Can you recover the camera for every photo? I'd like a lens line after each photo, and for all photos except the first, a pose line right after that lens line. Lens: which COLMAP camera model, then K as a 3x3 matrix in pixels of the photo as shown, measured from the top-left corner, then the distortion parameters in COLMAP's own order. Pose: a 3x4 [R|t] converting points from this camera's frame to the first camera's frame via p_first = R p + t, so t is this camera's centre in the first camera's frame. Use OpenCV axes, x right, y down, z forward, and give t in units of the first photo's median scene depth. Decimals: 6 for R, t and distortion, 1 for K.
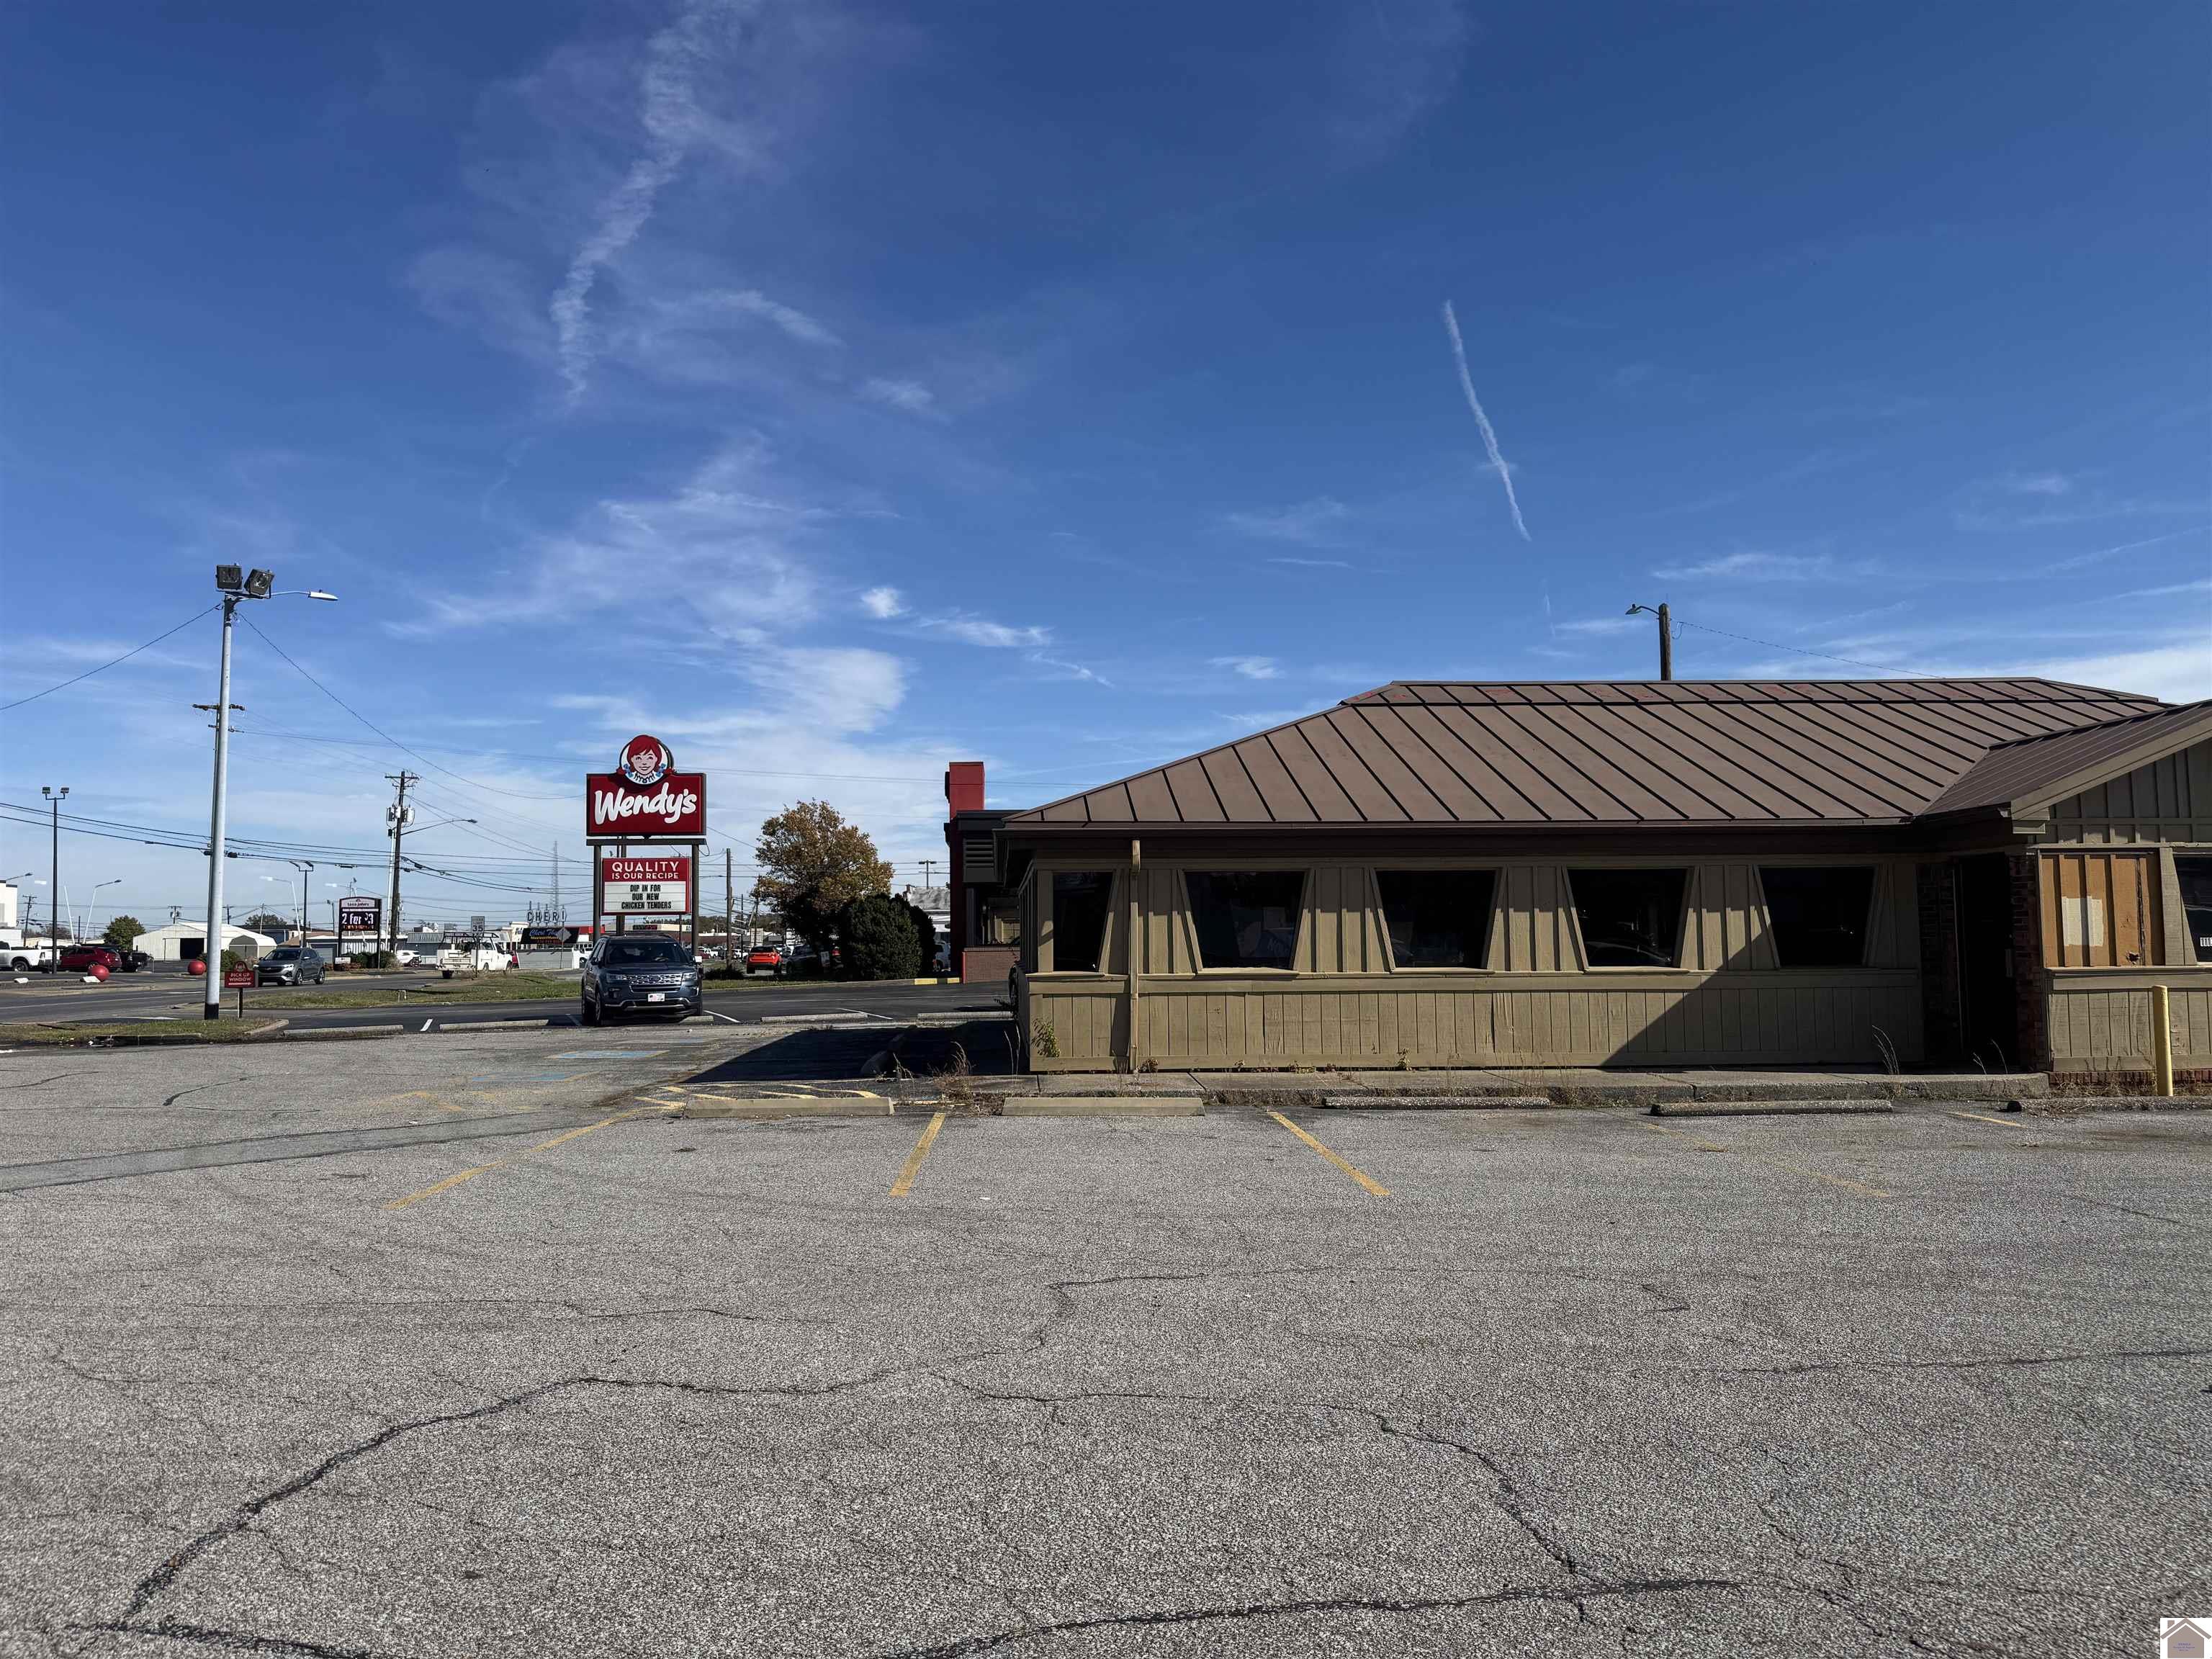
lens RADIAL K [[1503.2, 0, 1095.2], [0, 1503.2, 826.3], [0, 0, 1]] dist [0.031553, -0.053322]
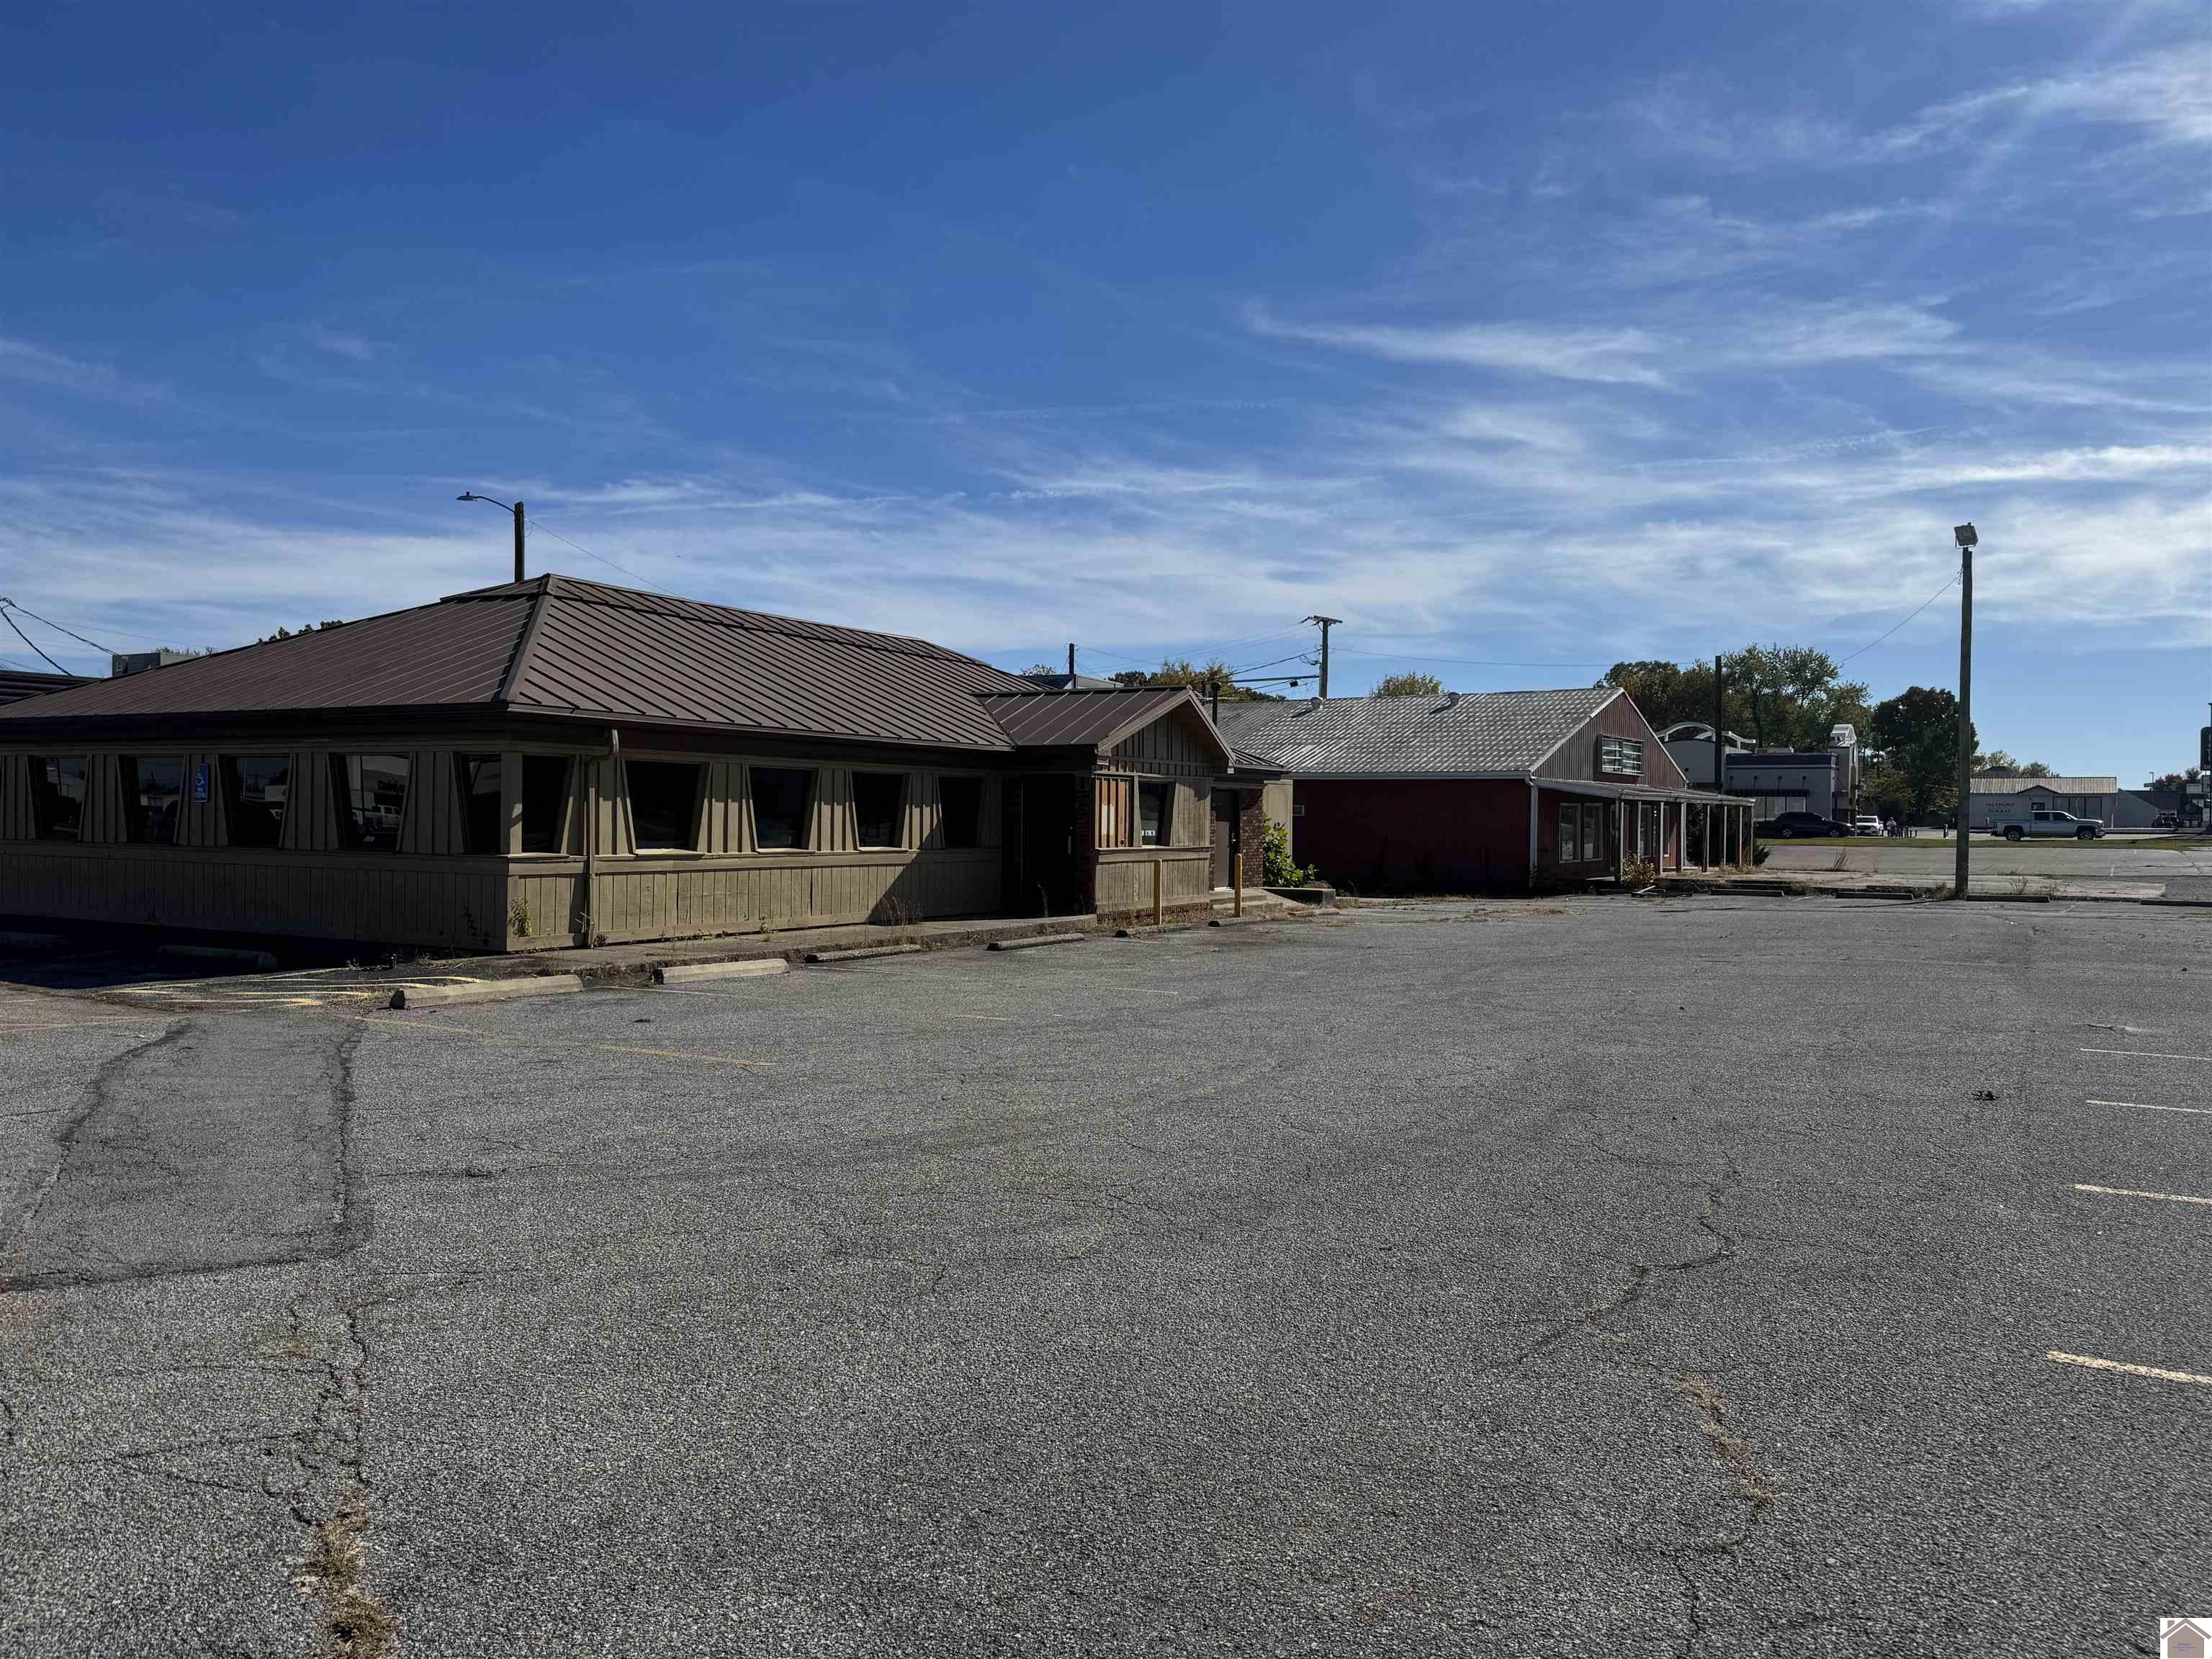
lens RADIAL K [[1617.4, 0, 1088.6], [0, 1617.4, 849.8], [0, 0, 1]] dist [0.068310, -0.093328]
pose [[0.522996, -0.002271, 0.852332, -0.767756], [-0.083220, 0.995082, 0.053716, 0.003799], [-0.848263, -0.099024, 0.520235, 0.109928]]
